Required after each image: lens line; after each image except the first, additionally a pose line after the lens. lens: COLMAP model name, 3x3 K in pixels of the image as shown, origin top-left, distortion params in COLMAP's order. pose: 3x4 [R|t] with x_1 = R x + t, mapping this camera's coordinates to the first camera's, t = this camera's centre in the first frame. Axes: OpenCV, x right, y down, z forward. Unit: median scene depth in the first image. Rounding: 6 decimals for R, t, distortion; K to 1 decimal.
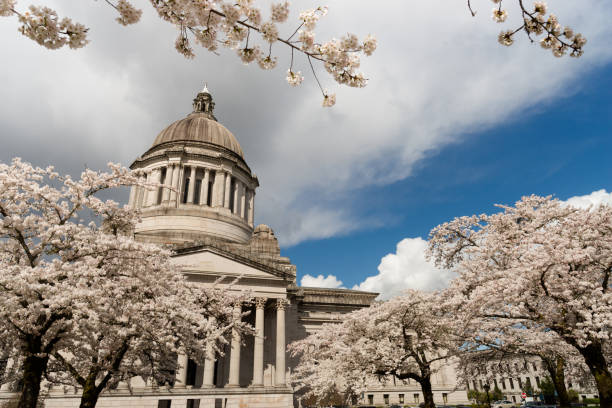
lens RADIAL K [[418.5, 0, 306.0], [0, 418.5, 204.0], [0, 0, 1]] dist [0.002580, 0.002198]
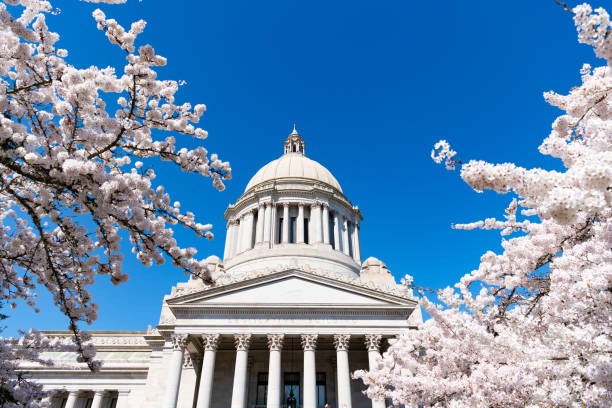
lens RADIAL K [[418.5, 0, 306.0], [0, 418.5, 204.0], [0, 0, 1]] dist [0.002580, 0.002198]
pose [[0.955364, -0.156418, -0.250626, -0.001710], [0.115881, 0.978759, -0.169123, 0.068762], [0.271756, 0.132531, 0.953197, 0.153888]]
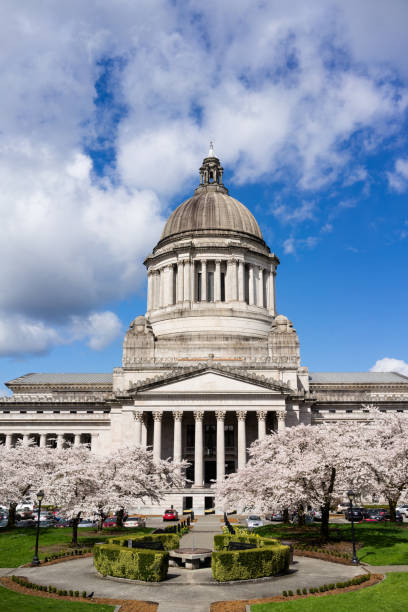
lens RADIAL K [[603.2, 0, 203.0], [0, 603.2, 308.1], [0, 0, 1]] dist [-0.005141, 0.127866]
pose [[0.938466, -0.076718, -0.336744, 0.184776], [0.129171, 0.982223, 0.136211, -0.169615], [0.320307, -0.171327, 0.931692, -0.297973]]
